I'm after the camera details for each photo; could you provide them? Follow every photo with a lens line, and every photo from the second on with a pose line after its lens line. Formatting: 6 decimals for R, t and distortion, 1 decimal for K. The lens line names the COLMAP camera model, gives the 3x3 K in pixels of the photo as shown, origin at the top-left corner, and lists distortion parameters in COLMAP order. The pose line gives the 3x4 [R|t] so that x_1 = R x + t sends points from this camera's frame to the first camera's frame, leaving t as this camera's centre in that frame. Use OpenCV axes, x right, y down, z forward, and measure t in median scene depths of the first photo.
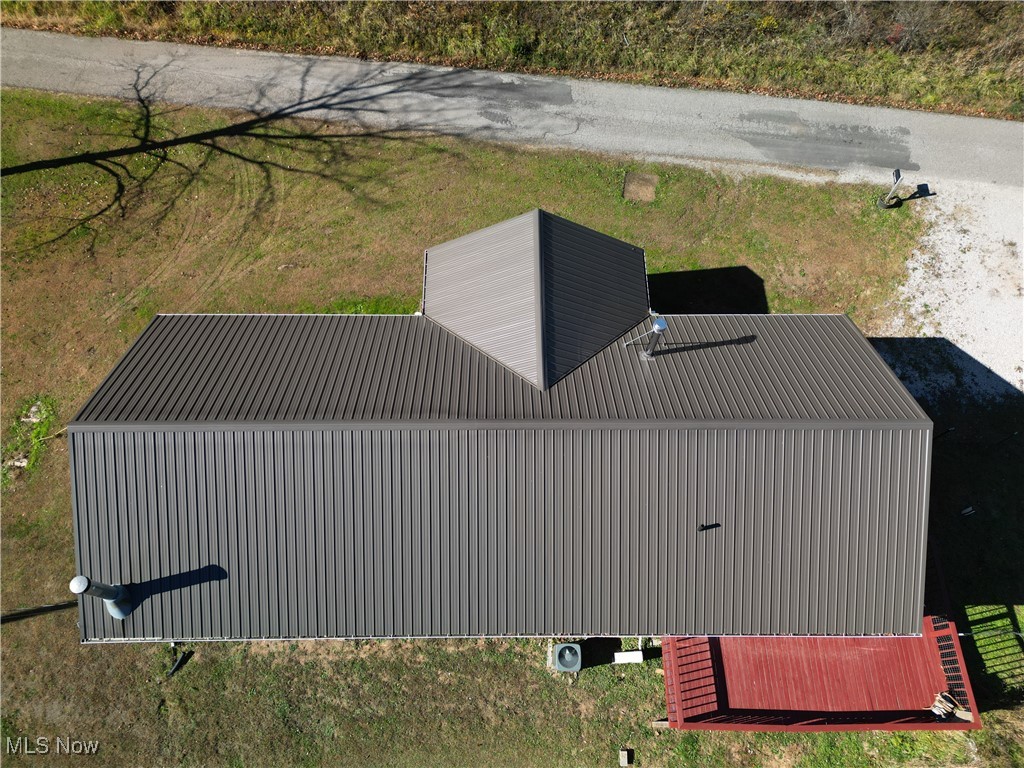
lens RADIAL K [[711.2, 0, 512.6], [0, 711.2, 382.7], [0, 0, 1]] dist [0.080817, -0.086051]
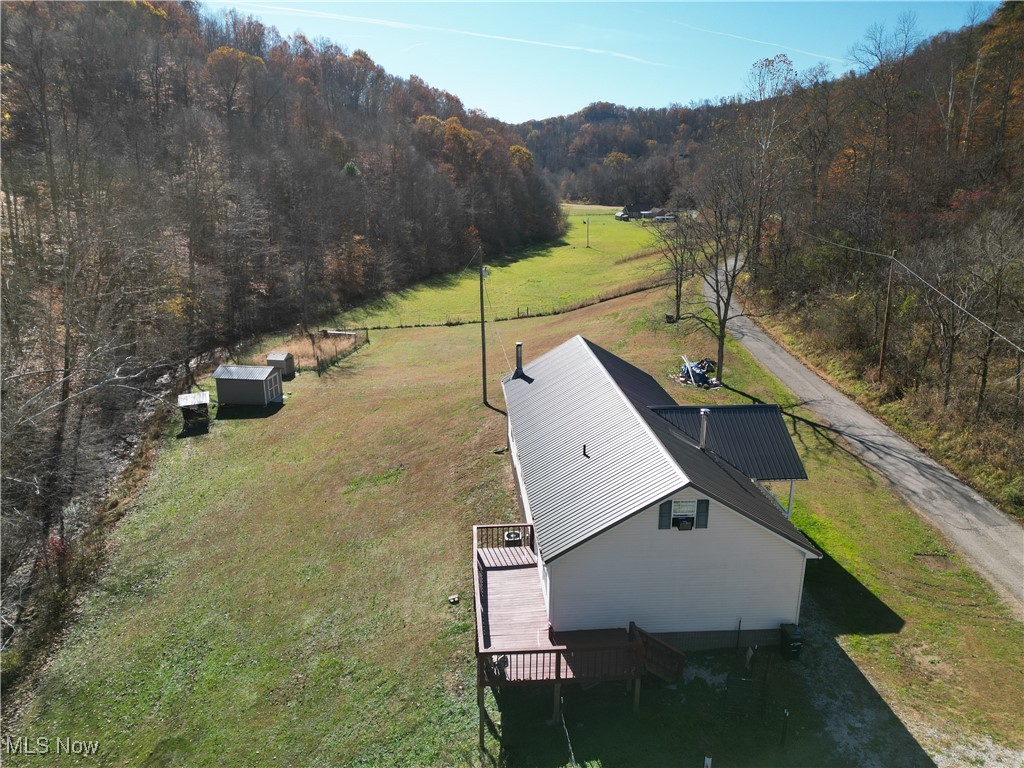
lens RADIAL K [[711.2, 0, 512.6], [0, 711.2, 382.7], [0, 0, 1]] dist [0.080817, -0.086051]
pose [[0.071510, 0.280651, -0.957142, 1.066109], [-0.907494, 0.416537, 0.054335, 0.122720], [0.413935, 0.864715, 0.284476, 0.211549]]
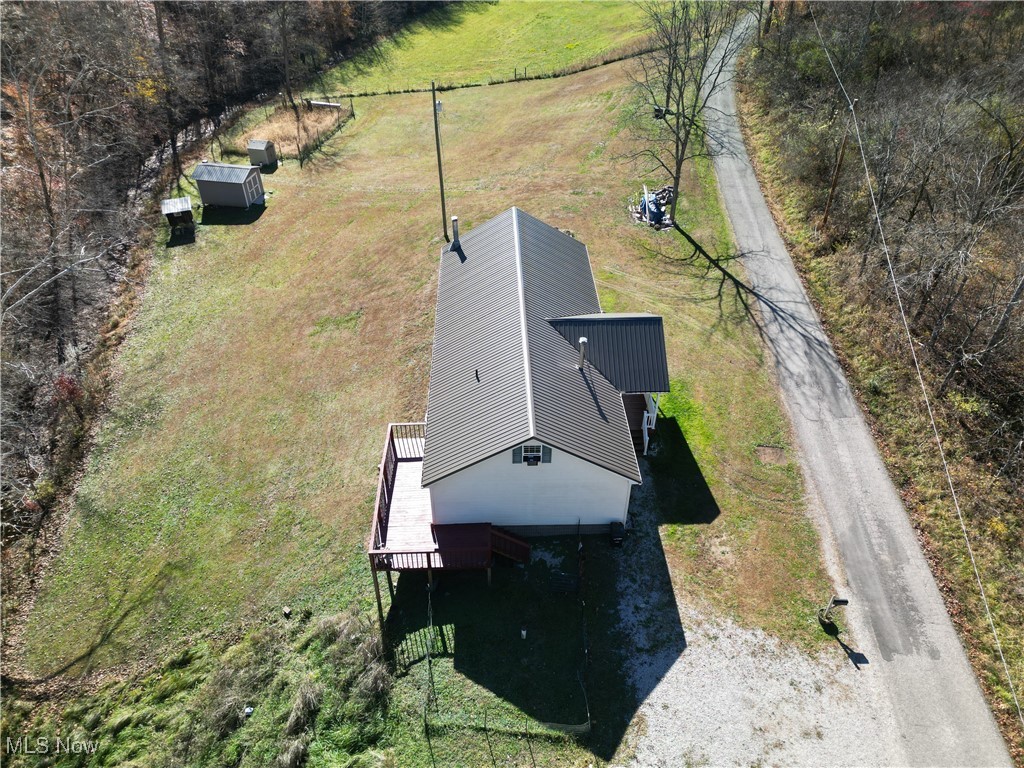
lens RADIAL K [[711.2, 0, 512.6], [0, 711.2, 382.7], [0, 0, 1]] dist [0.080817, -0.086051]
pose [[0.027224, 0.621752, -0.782741, 1.076345], [-0.909888, 0.339677, 0.238168, -0.198656], [0.413960, 0.705723, 0.574972, -0.017053]]
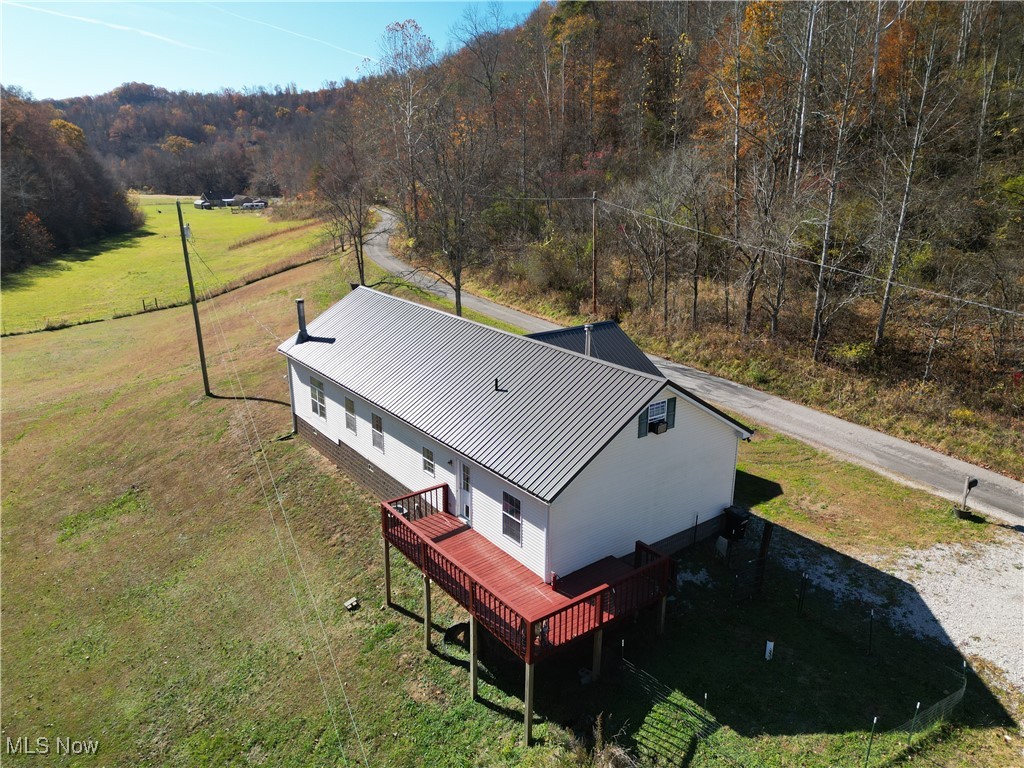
lens RADIAL K [[711.2, 0, 512.6], [0, 711.2, 382.7], [0, 0, 1]] dist [0.080817, -0.086051]
pose [[0.597848, 0.232570, -0.767130, 0.830346], [-0.728706, 0.556434, -0.399210, 0.451775], [0.334013, 0.797680, 0.502138, 0.186517]]
